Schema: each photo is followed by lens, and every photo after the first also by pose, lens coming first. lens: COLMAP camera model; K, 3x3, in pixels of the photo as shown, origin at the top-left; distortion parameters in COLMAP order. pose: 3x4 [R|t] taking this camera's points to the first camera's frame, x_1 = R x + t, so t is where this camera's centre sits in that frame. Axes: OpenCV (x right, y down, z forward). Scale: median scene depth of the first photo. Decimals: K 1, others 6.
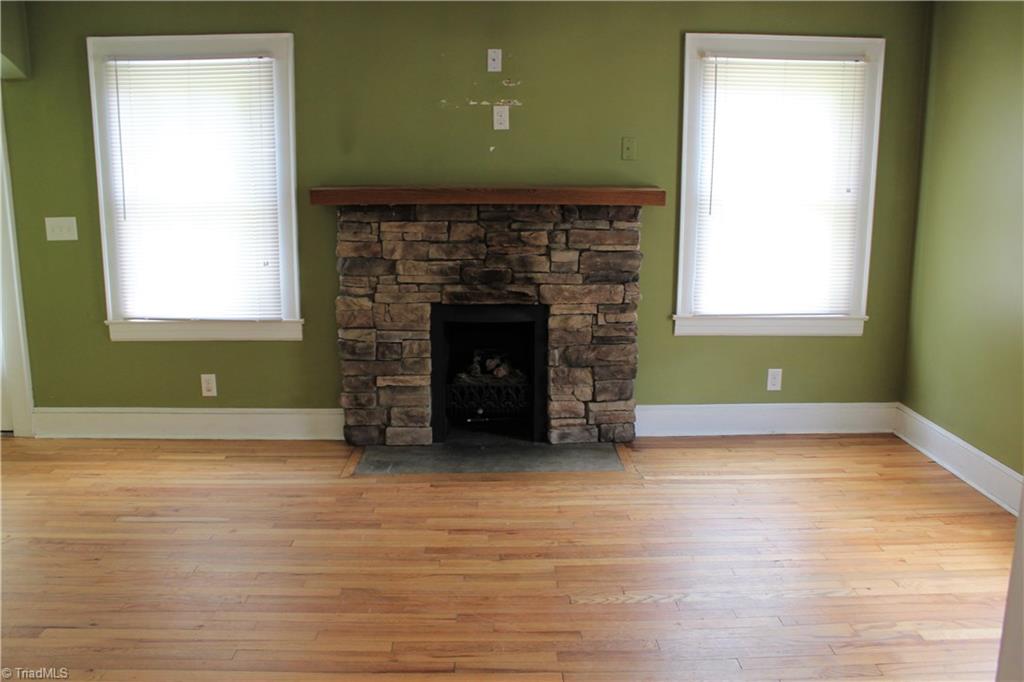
lens RADIAL K [[856.2, 0, 507.9], [0, 856.2, 345.1], [0, 0, 1]] dist [-0.163727, 0.140946]
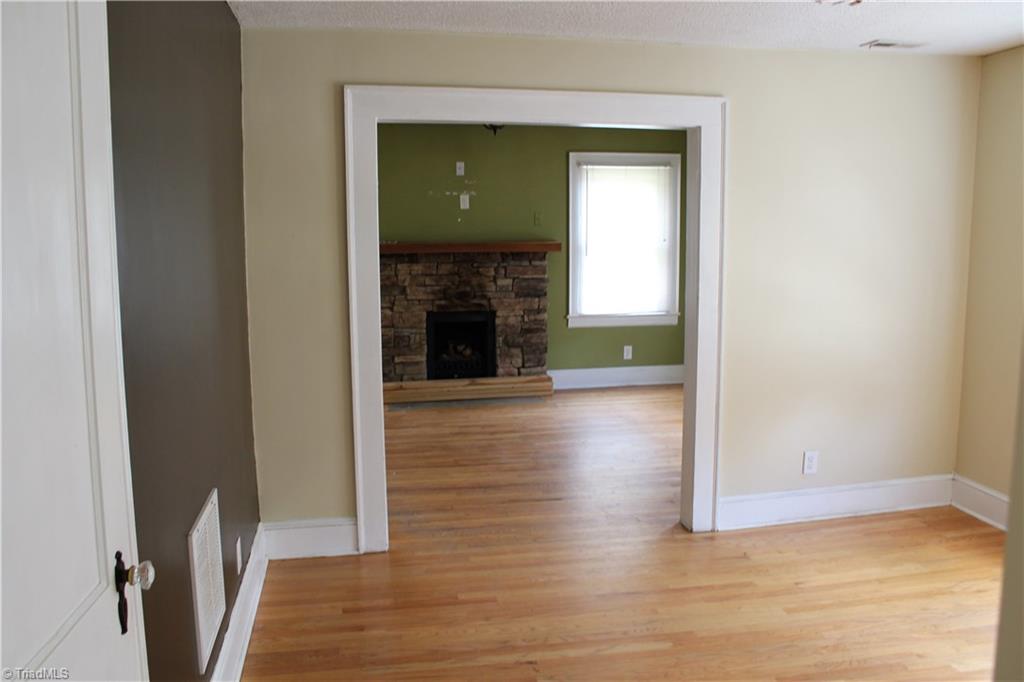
lens RADIAL K [[856.2, 0, 513.3], [0, 856.2, 338.1], [0, 0, 1]] dist [-0.163727, 0.140946]
pose [[0.986567, -0.030651, 0.160458, -0.193458], [0.040958, 0.997277, -0.061331, 0.114134], [-0.158141, 0.067079, 0.985135, -0.685623]]
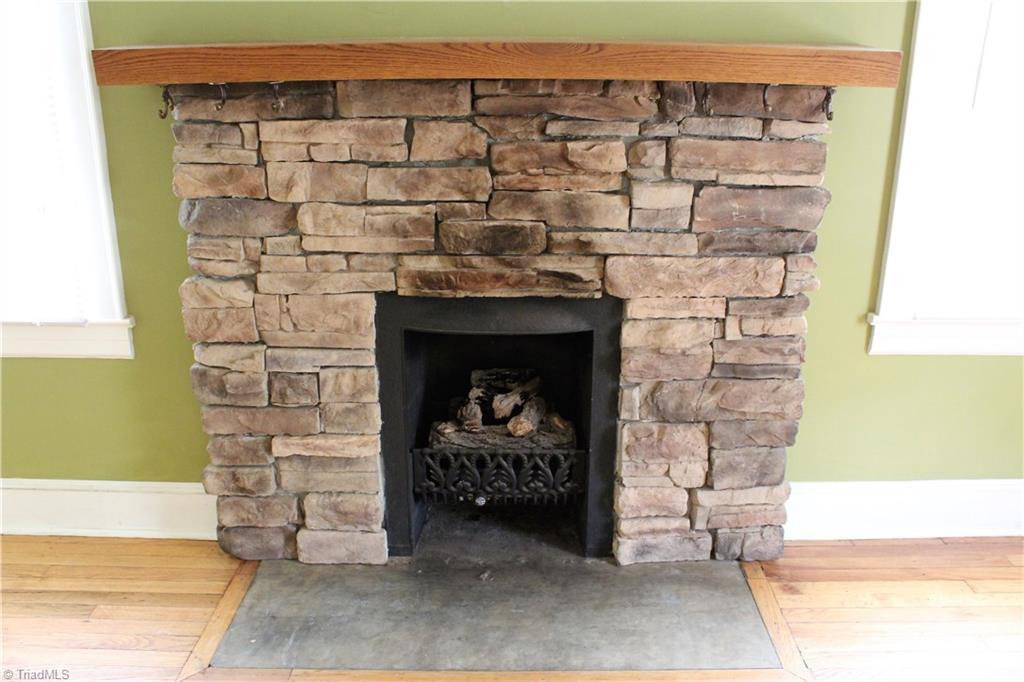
lens RADIAL K [[856.2, 0, 509.2], [0, 856.2, 347.0], [0, 0, 1]] dist [-0.163727, 0.140946]
pose [[0.999412, 0.009806, -0.032848, 0.000193], [-0.005444, 0.991453, 0.130347, -0.081888], [0.033846, -0.130092, 0.990924, 0.530656]]
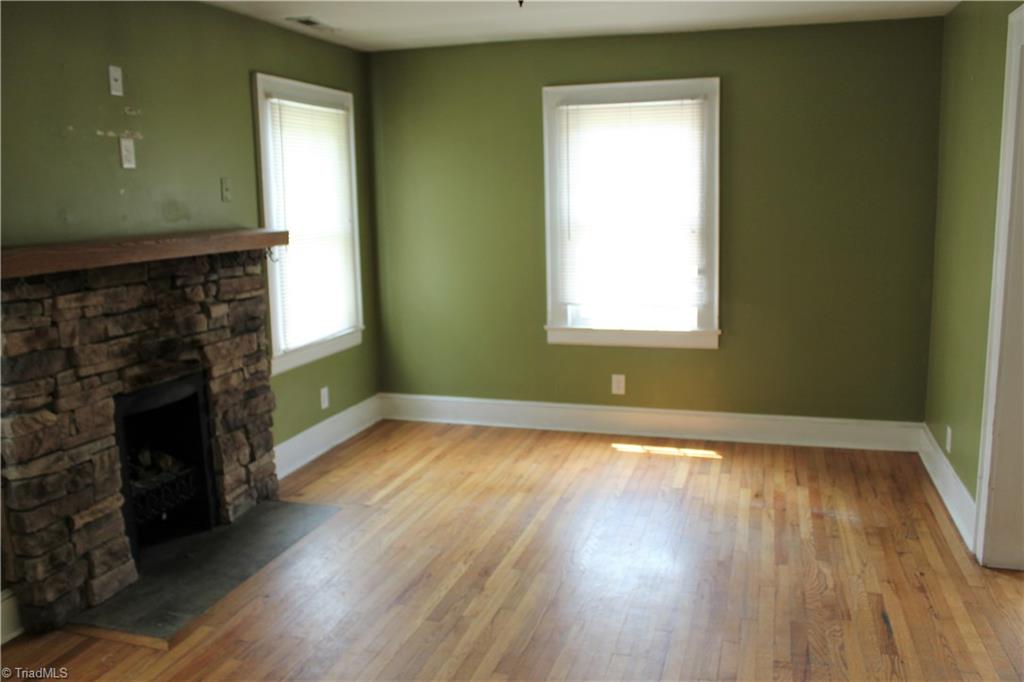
lens RADIAL K [[856.2, 0, 513.0], [0, 856.2, 340.2], [0, 0, 1]] dist [-0.163727, 0.140946]
pose [[0.311143, -0.166022, 0.935749, -0.657009], [0.213934, 0.971587, 0.101247, -0.095801], [-0.925971, 0.168686, 0.337820, 0.419875]]
